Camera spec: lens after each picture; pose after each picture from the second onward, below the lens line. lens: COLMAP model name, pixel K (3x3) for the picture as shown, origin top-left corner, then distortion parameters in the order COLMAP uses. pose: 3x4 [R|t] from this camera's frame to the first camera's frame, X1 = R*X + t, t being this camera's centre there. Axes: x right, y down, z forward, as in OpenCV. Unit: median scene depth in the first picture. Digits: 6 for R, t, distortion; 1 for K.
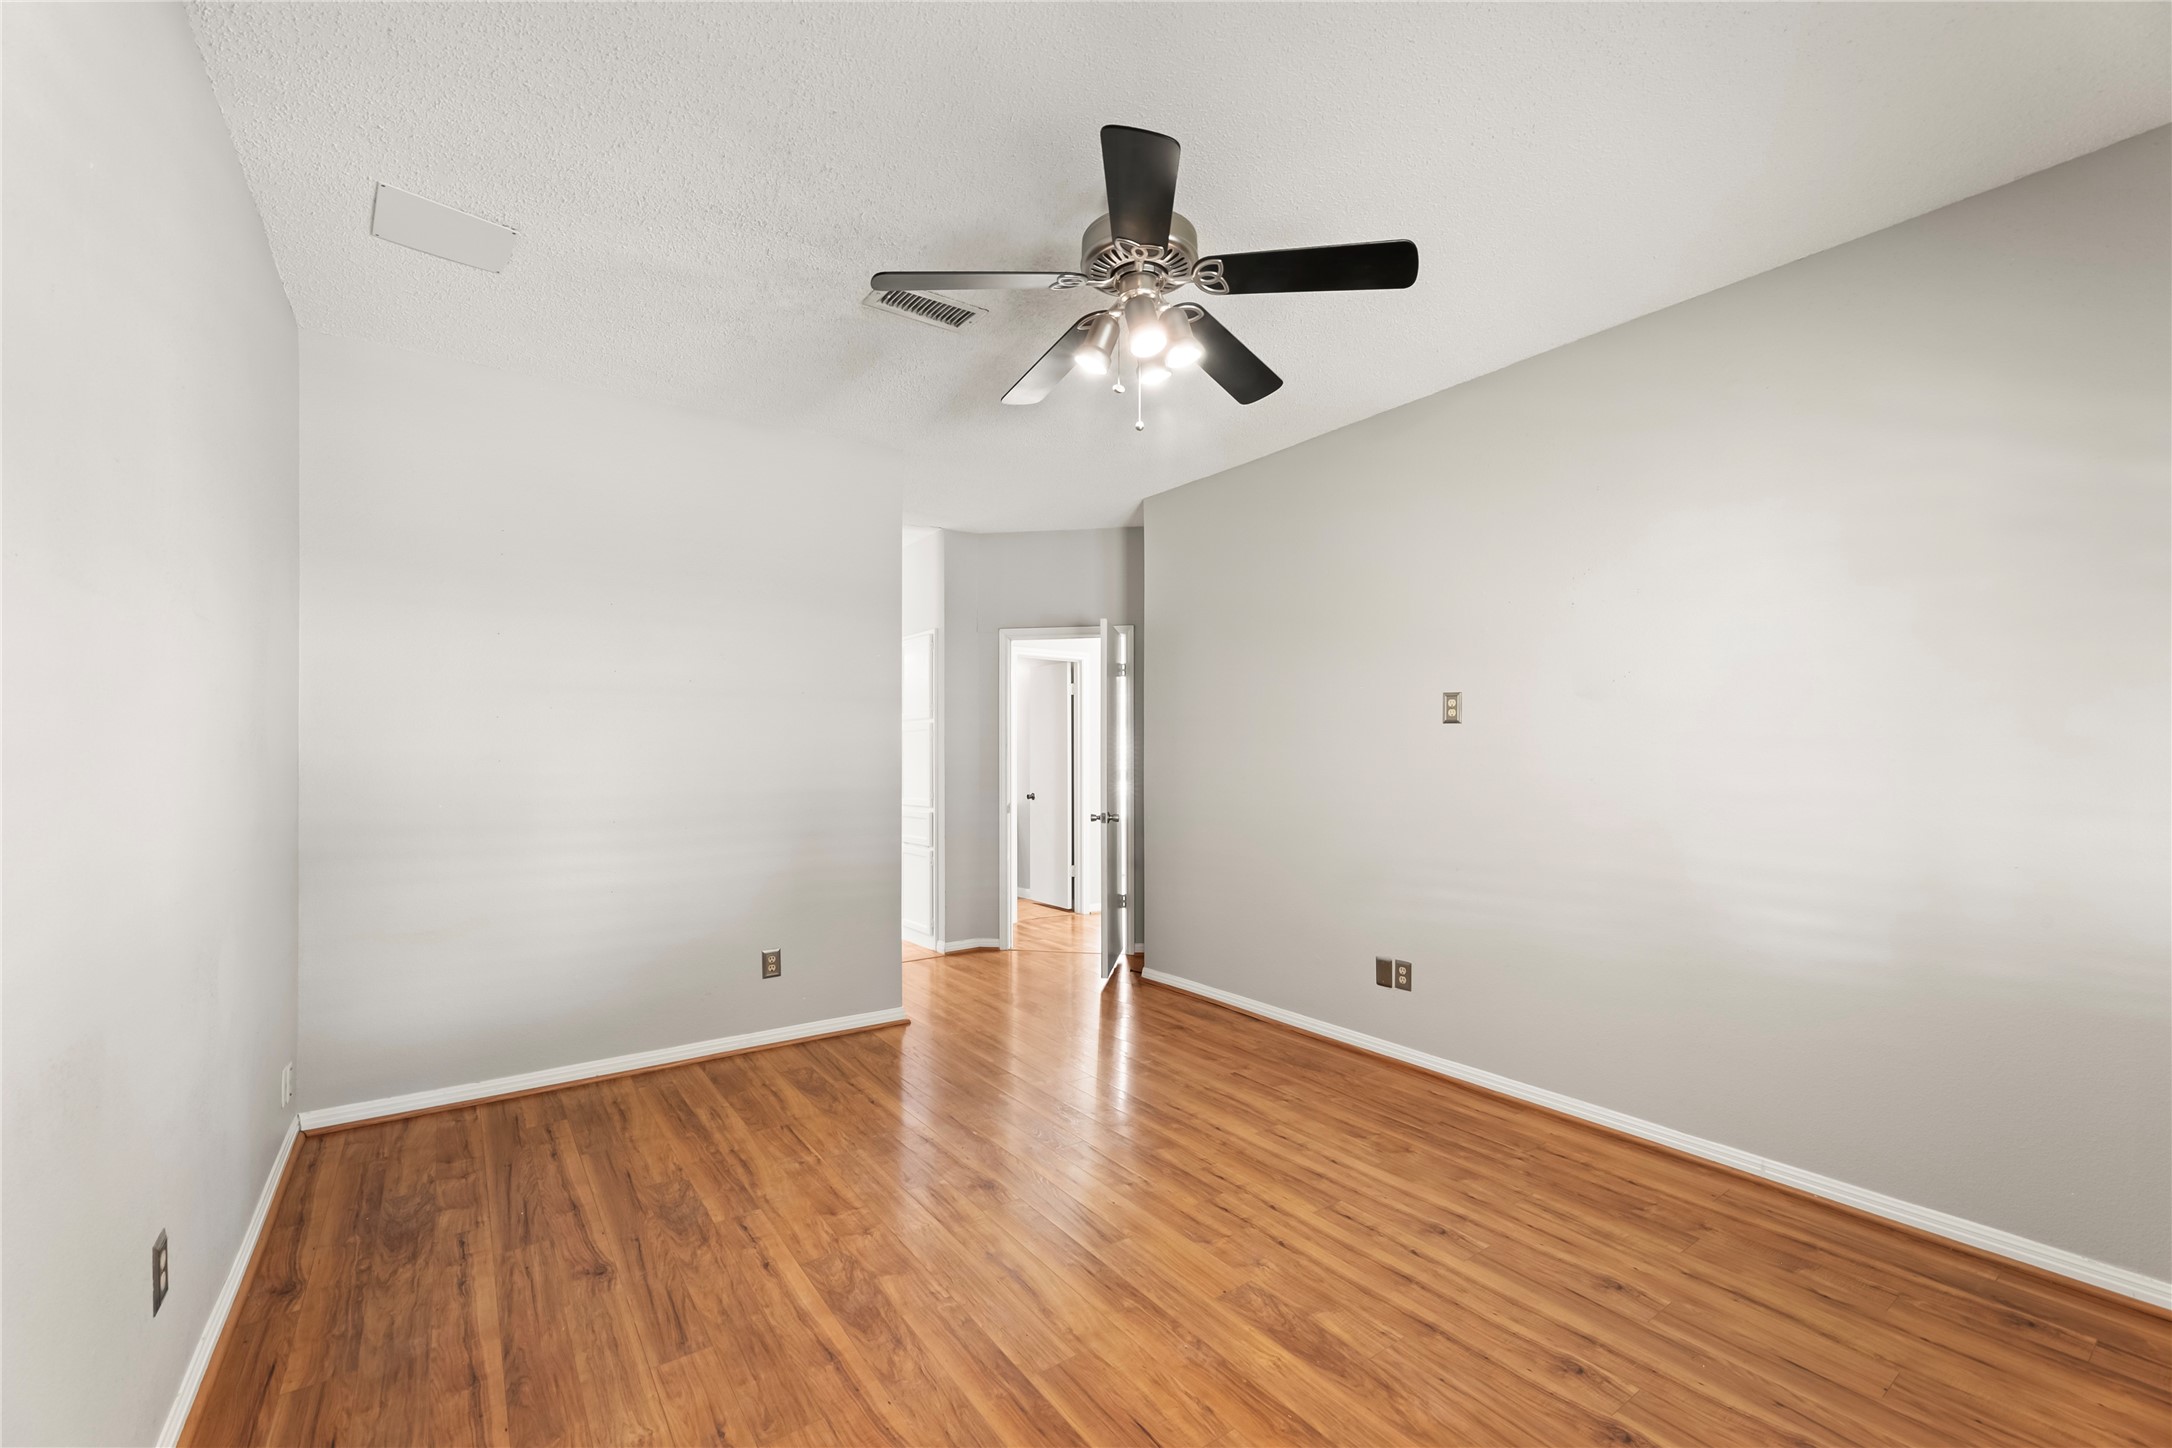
lens RADIAL K [[881.6, 0, 1087.4], [0, 881.6, 737.5], [0, 0, 1]] dist [-0.000912, 0.000045]
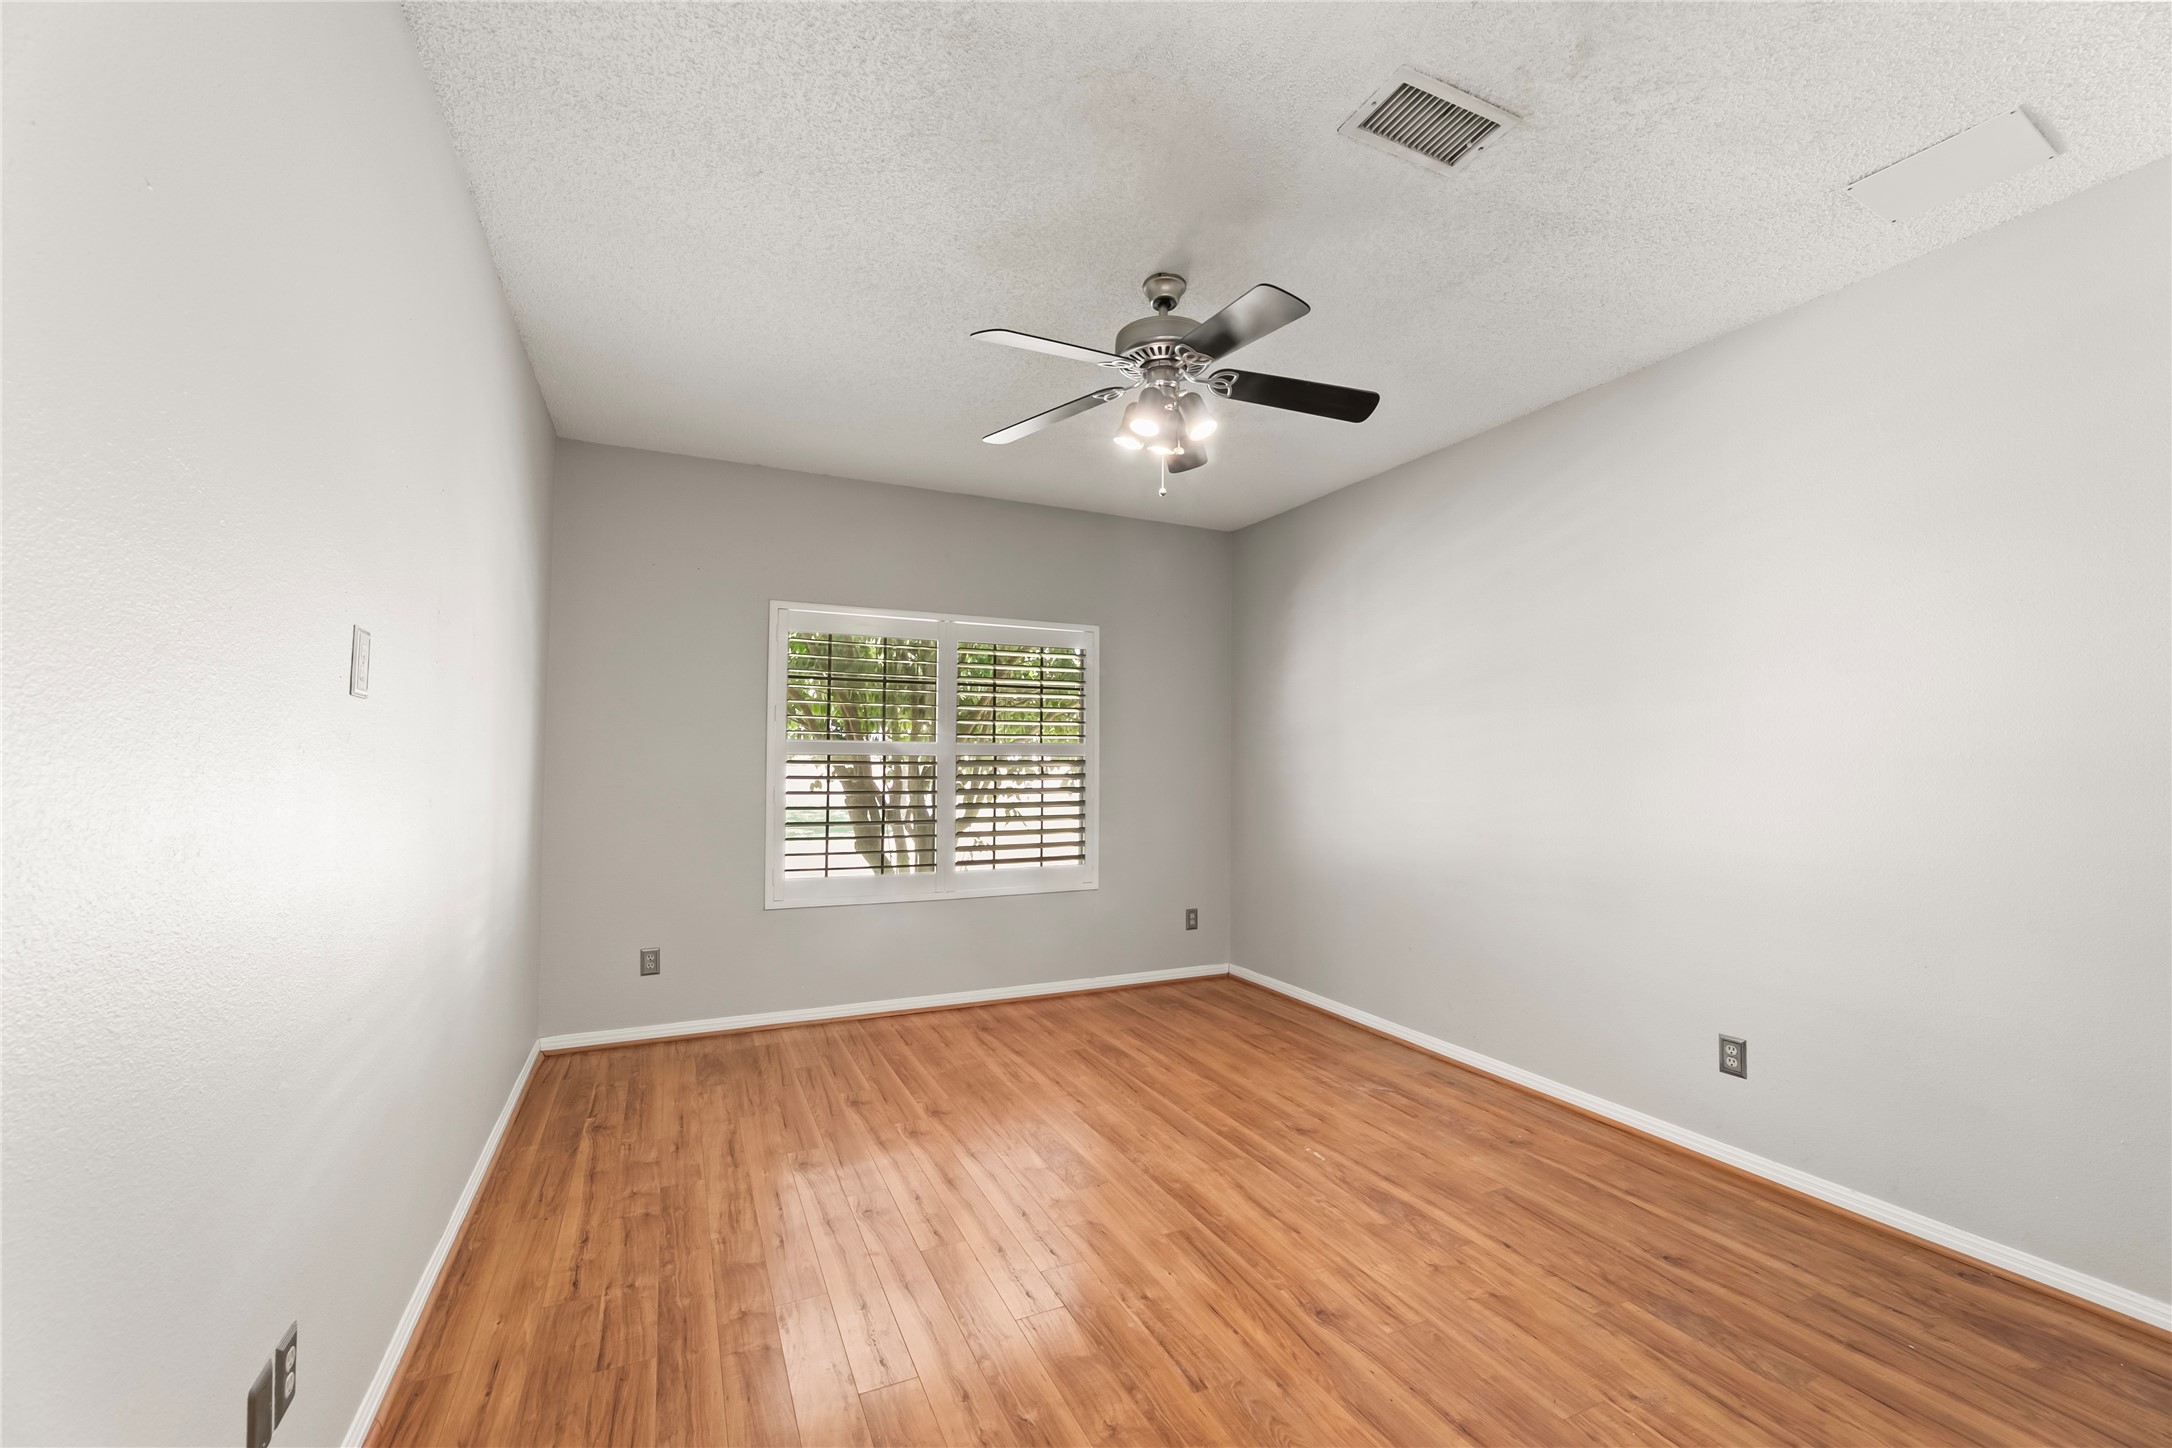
lens RADIAL K [[881.6, 0, 1084.5], [0, 881.6, 729.6], [0, 0, 1]] dist [-0.000912, 0.000045]
pose [[-0.983366, -0.000604, 0.181633, -0.053279], [-0.009816, 0.998710, -0.049824, 0.030267], [-0.181369, -0.050778, -0.982103, 2.185133]]
